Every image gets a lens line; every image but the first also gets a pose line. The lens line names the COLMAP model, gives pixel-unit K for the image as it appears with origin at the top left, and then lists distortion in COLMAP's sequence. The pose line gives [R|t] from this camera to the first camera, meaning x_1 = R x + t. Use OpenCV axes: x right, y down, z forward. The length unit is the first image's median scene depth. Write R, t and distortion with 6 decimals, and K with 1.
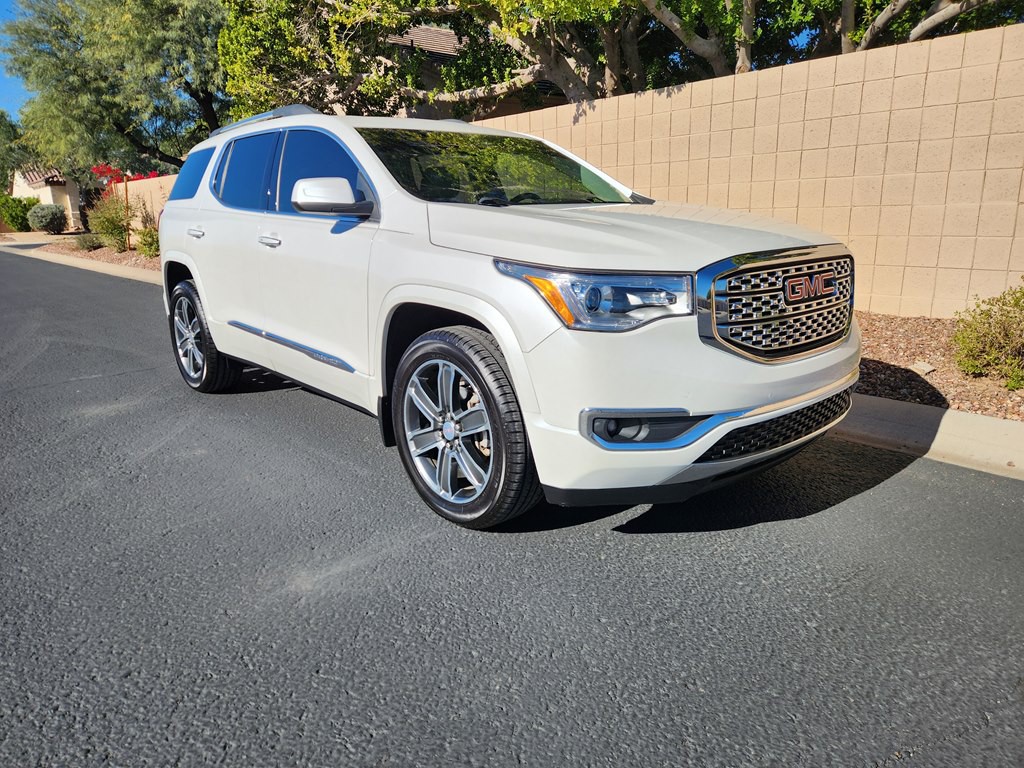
lens RADIAL K [[695.0, 0, 505.4], [0, 695.0, 376.7], [0, 0, 1]] dist [0.070215, -0.062941]
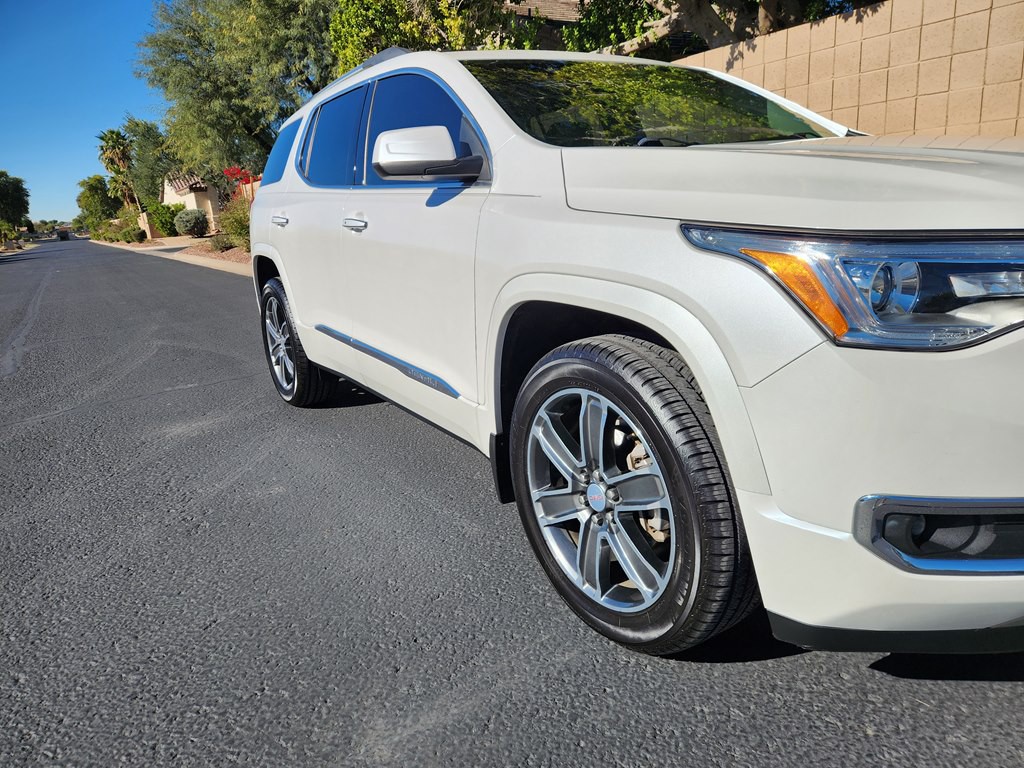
lens RADIAL K [[699.1, 0, 498.4], [0, 699.1, 385.3], [0, 0, 1]] dist [0.077431, -0.067814]
pose [[0.984396, -0.002776, -0.175944, -0.045879], [0.007456, 0.999636, 0.025942, -0.036512], [0.175808, -0.026849, 0.984058, 0.280037]]
